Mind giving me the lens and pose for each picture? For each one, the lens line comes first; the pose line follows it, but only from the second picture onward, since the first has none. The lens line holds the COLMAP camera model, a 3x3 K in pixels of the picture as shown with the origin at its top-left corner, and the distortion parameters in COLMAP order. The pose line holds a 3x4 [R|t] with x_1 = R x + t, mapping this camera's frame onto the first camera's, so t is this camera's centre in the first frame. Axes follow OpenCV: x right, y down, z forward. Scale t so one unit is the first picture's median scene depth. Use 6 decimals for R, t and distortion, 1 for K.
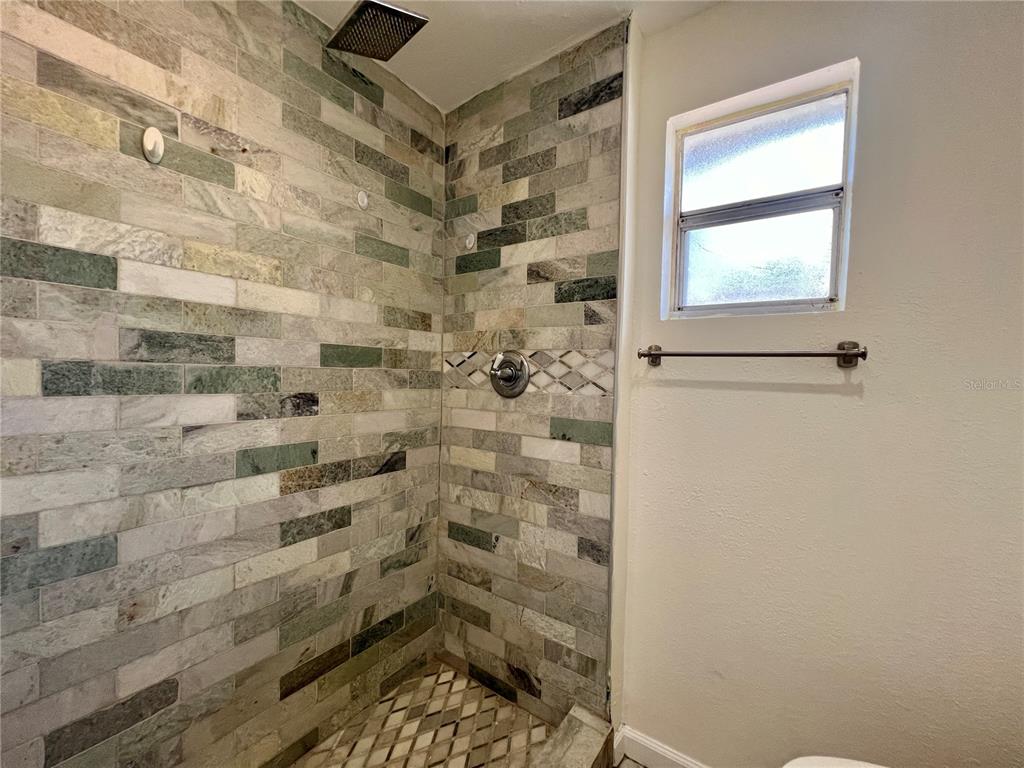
lens RADIAL K [[410.2, 0, 510.1], [0, 410.2, 383.9], [0, 0, 1]] dist [-0.001324, 0.000396]
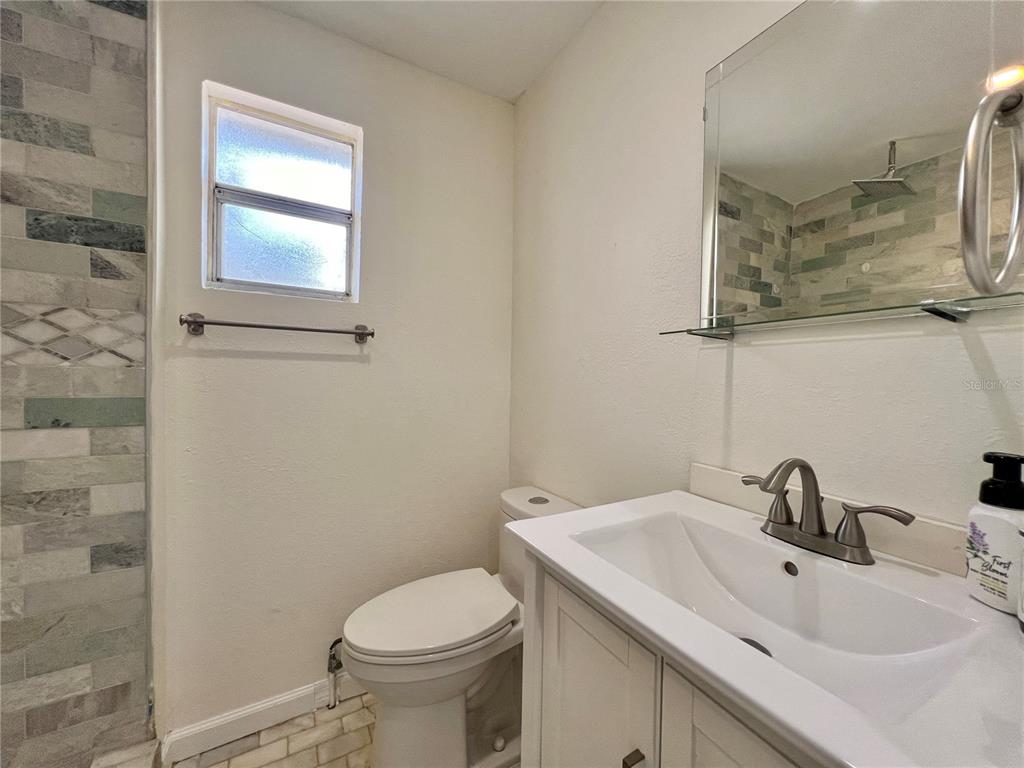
lens RADIAL K [[410.2, 0, 514.2], [0, 410.2, 382.9], [0, 0, 1]] dist [-0.001324, 0.000396]
pose [[0.410385, -0.037035, 0.911160, -0.210197], [0.015305, 0.999314, 0.033725, 0.045722], [-0.911784, 0.000105, 0.410670, -0.063702]]
